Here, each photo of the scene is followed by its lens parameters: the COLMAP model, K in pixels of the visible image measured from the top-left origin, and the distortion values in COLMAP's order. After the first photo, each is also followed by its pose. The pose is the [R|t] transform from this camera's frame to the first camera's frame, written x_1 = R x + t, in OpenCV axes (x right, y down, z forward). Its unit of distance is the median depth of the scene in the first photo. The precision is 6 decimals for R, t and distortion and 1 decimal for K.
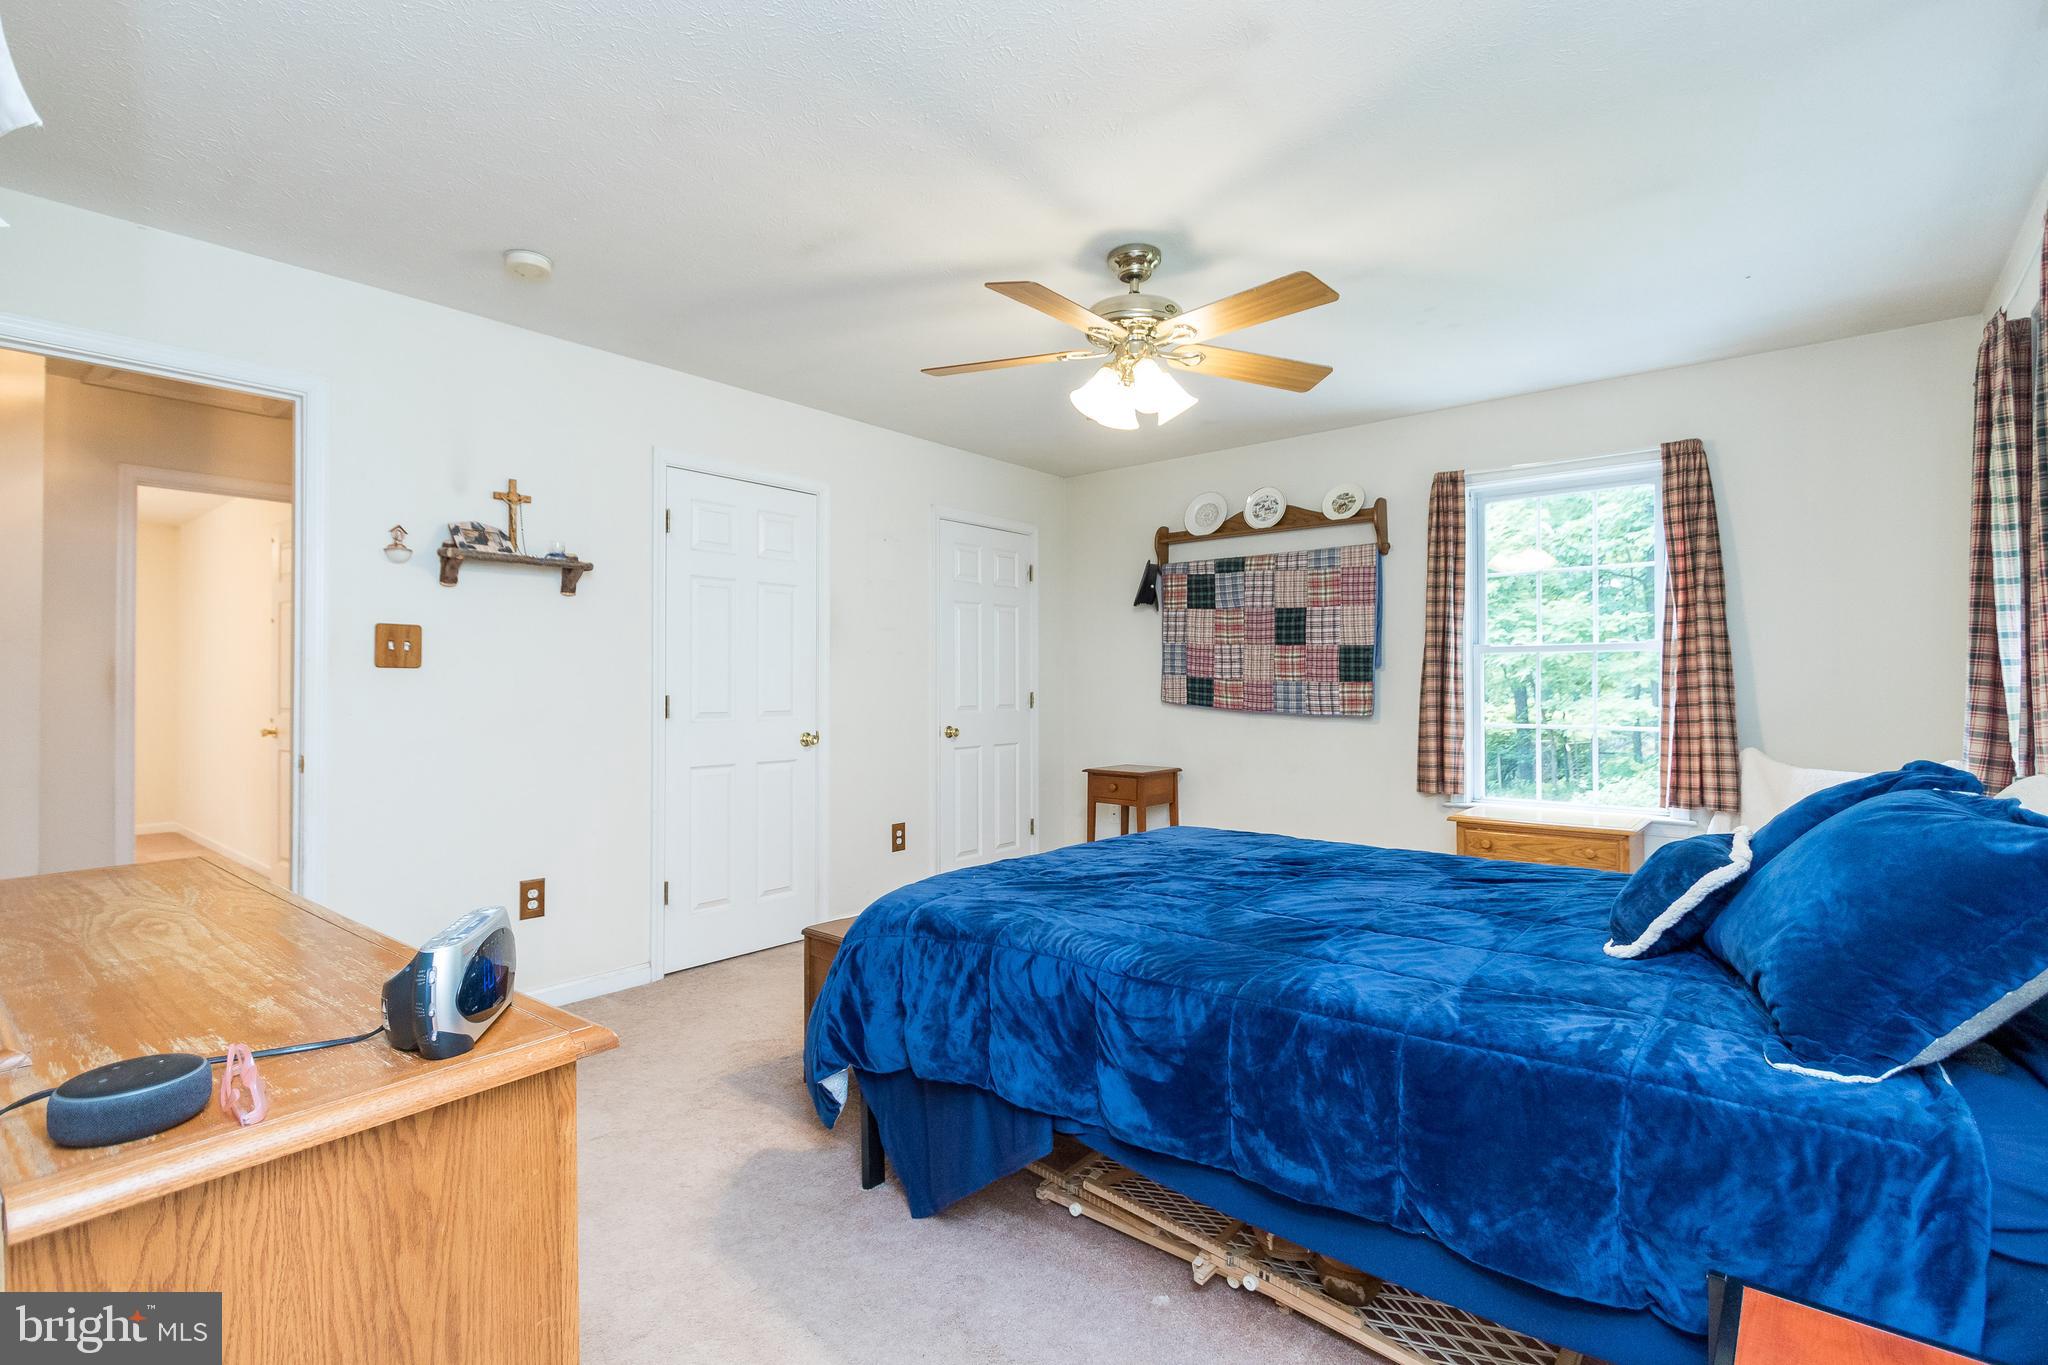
lens RADIAL K [[949.3, 0, 1005.1], [0, 949.3, 685.7], [0, 0, 1]] dist [0.007081, -0.001610]
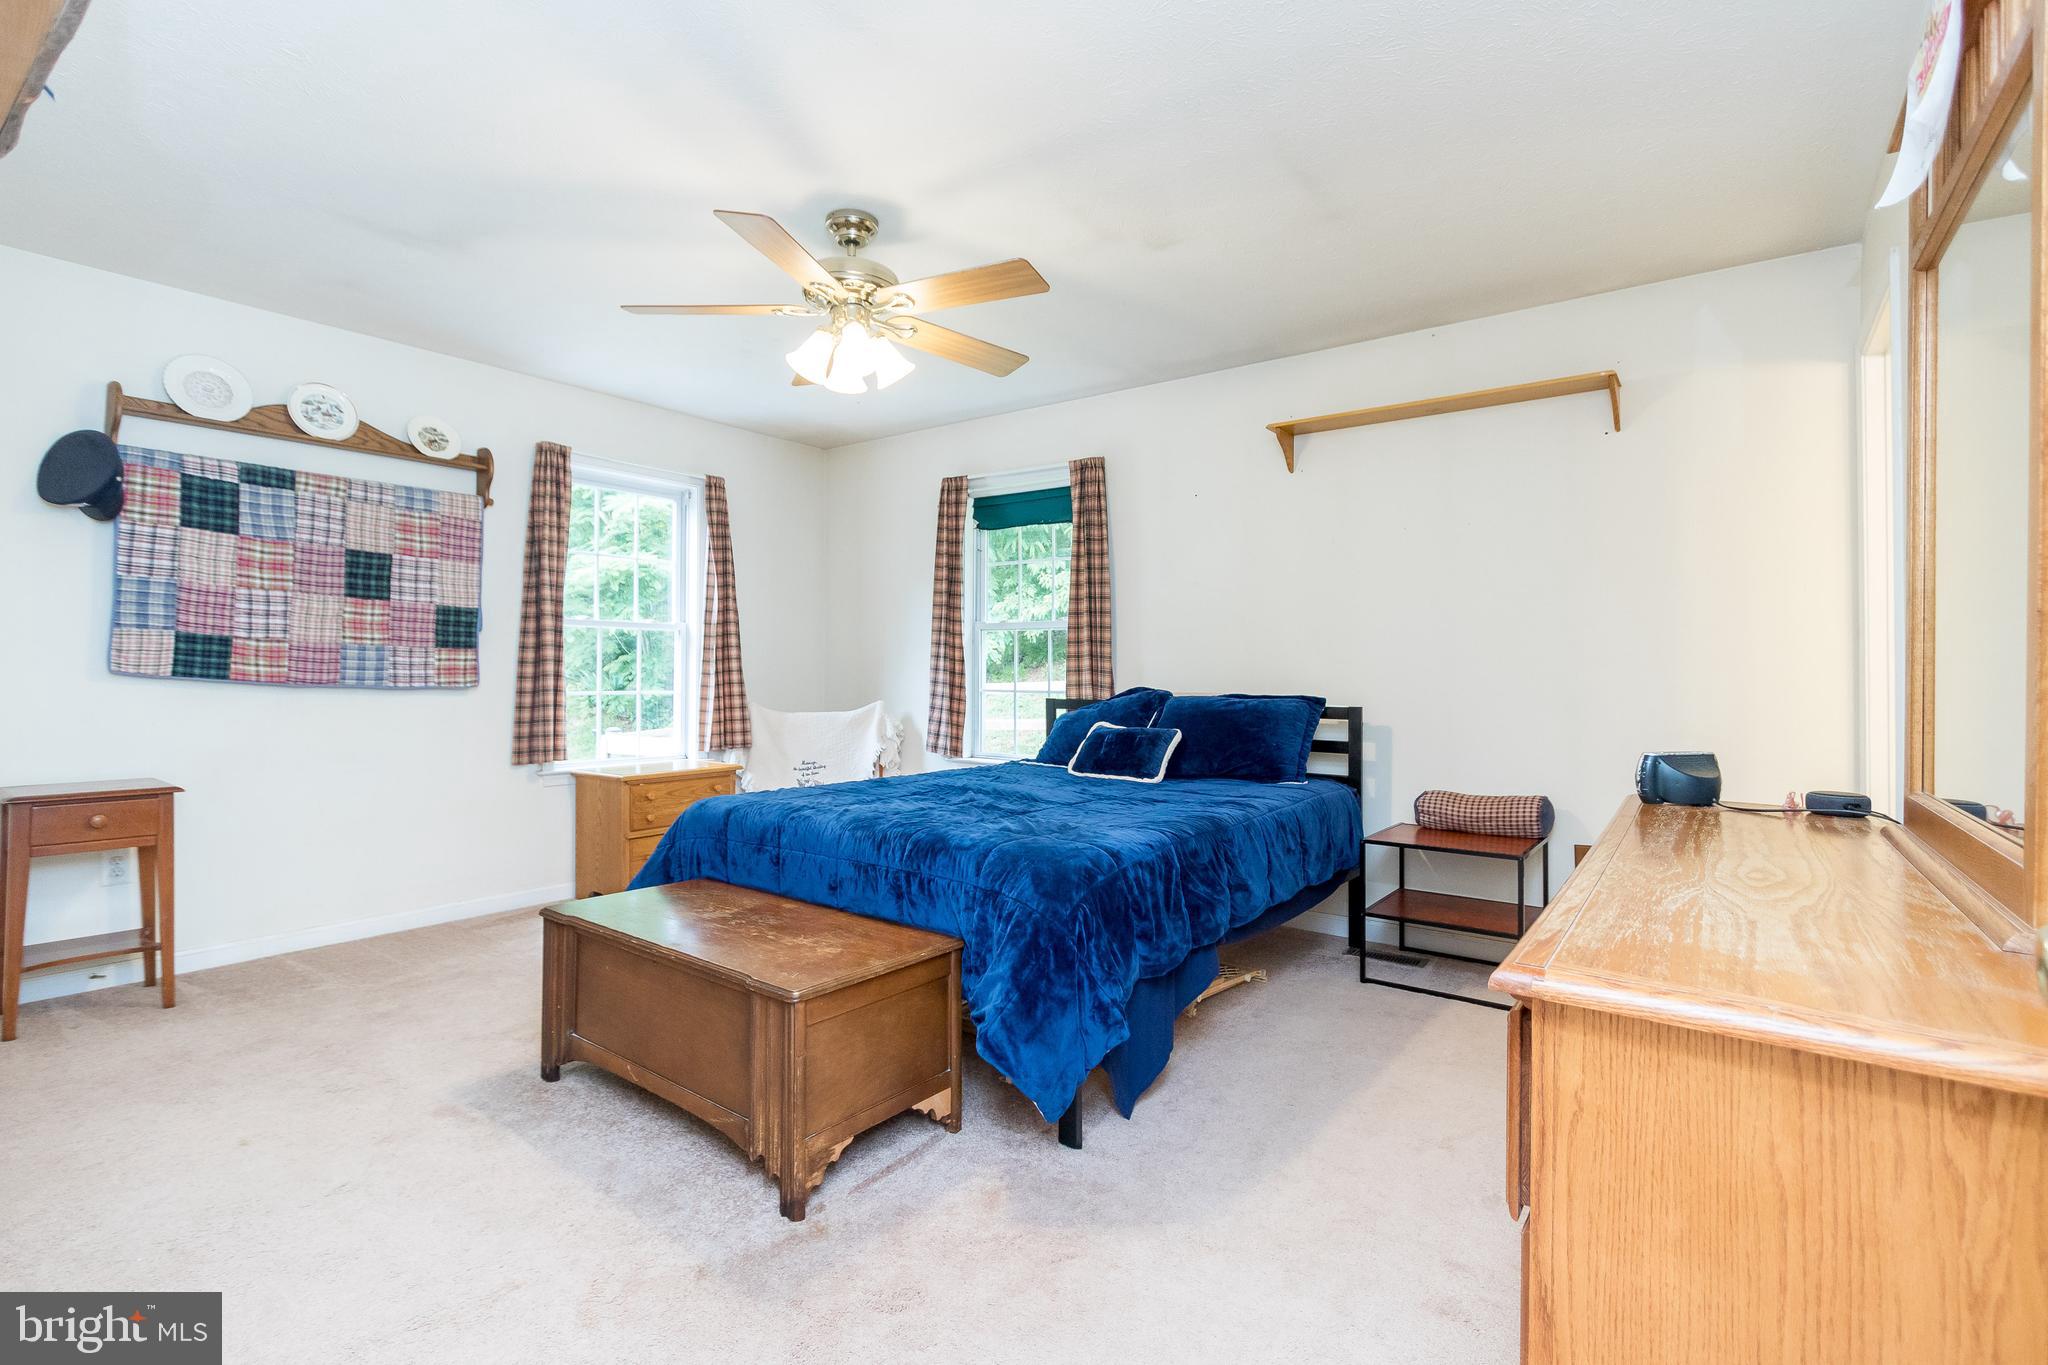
lens RADIAL K [[949.3, 0, 1008.6], [0, 949.3, 671.6], [0, 0, 1]] dist [0.007081, -0.001610]
pose [[-0.042393, 0.004892, 0.999089, -0.505102], [-0.004816, 0.999975, -0.005101, 0.018732], [-0.999089, -0.005028, -0.042369, 0.499849]]
